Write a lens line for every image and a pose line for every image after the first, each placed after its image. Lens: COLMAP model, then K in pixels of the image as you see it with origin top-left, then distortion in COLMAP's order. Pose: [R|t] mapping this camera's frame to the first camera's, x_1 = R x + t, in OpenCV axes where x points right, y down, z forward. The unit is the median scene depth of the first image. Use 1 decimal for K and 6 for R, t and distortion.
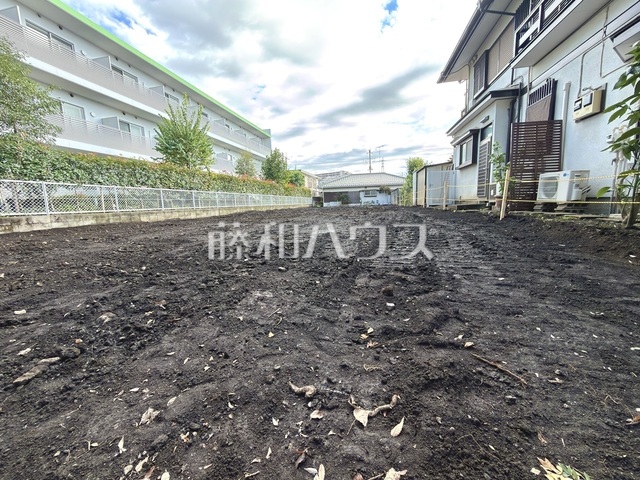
lens RADIAL K [[255.6, 0, 320.4], [0, 255.6, 239.4], [0, 0, 1]] dist [-0.000206, -0.000165]
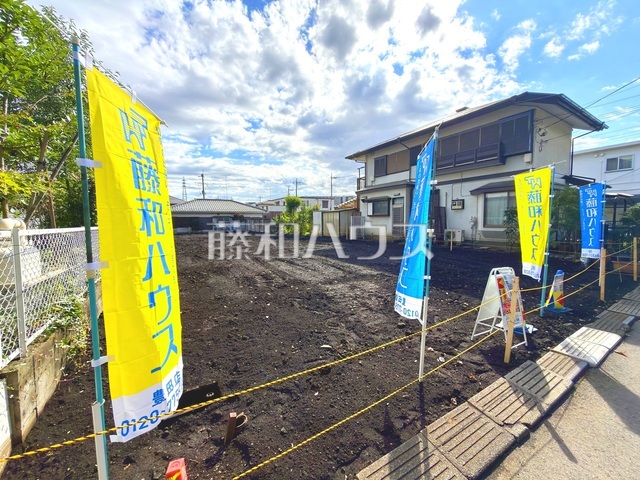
lens RADIAL K [[254.6, 0, 319.3], [0, 254.6, 238.2], [0, 0, 1]] dist [-0.000652, -0.000125]
pose [[0.733238, -0.020810, 0.679653, -1.066235], [0.081390, 0.995032, -0.057340, -0.088914], [-0.675083, 0.097360, 0.731289, 0.044906]]
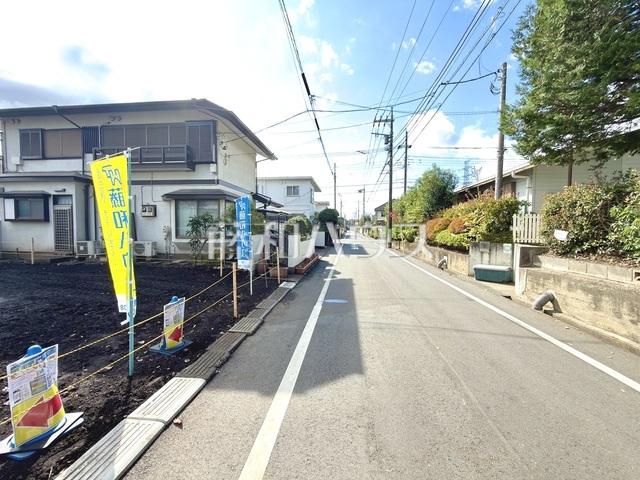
lens RADIAL K [[255.6, 0, 320.4], [0, 255.6, 239.4], [0, 0, 1]] dist [-0.000206, -0.000165]
pose [[-0.094498, -0.005726, 0.995509, -0.745637], [0.134642, 0.990722, 0.018479, -0.079051], [-0.986378, 0.135784, -0.092850, -0.122391]]
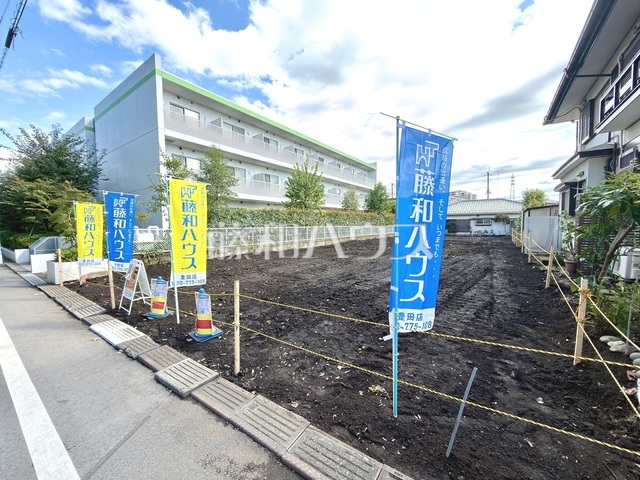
lens RADIAL K [[255.6, 0, 320.4], [0, 255.6, 239.4], [0, 0, 1]] dist [-0.000206, -0.000165]
pose [[0.916991, 0.045208, -0.396339, 0.133160], [-0.076071, 0.995142, -0.062492, -0.085973], [0.391588, 0.087455, 0.915975, -0.263126]]
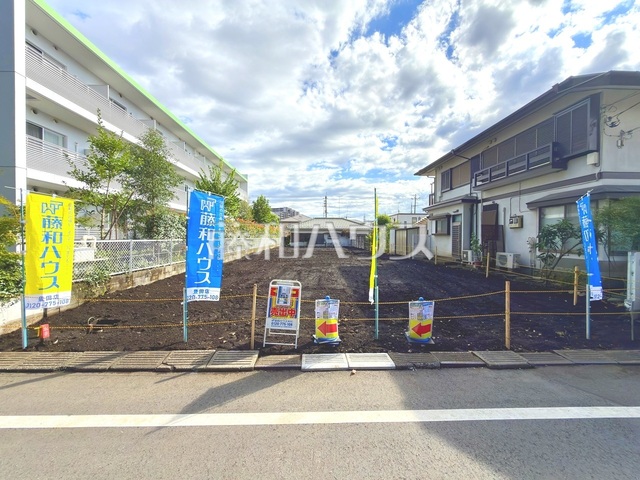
lens RADIAL K [[255.6, 0, 320.4], [0, 255.6, 239.4], [0, 0, 1]] dist [-0.000206, -0.000165]
pose [[0.971725, 0.039012, 0.232872, -0.607135], [-0.007175, 0.990679, -0.136025, -0.051704], [-0.236008, 0.130508, 0.962947, -0.384681]]
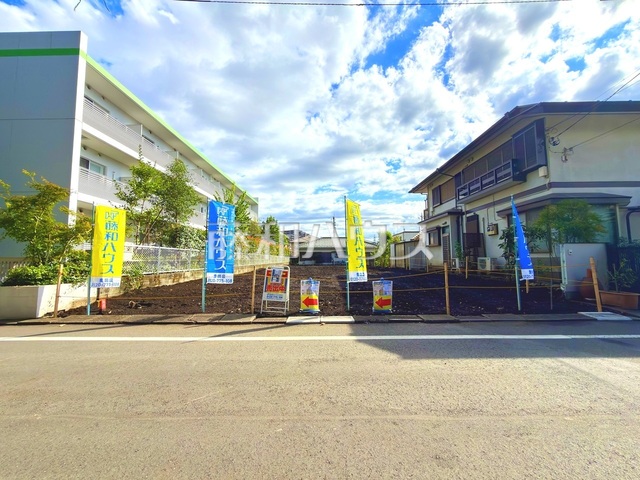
lens RADIAL K [[255.6, 0, 320.4], [0, 255.6, 239.4], [0, 0, 1]] dist [-0.000206, -0.000165]
pose [[0.981159, 0.041407, 0.188715, -0.572107], [0.001248, 0.975386, -0.220502, 0.046824], [-0.193200, 0.216583, 0.956956, -0.561277]]
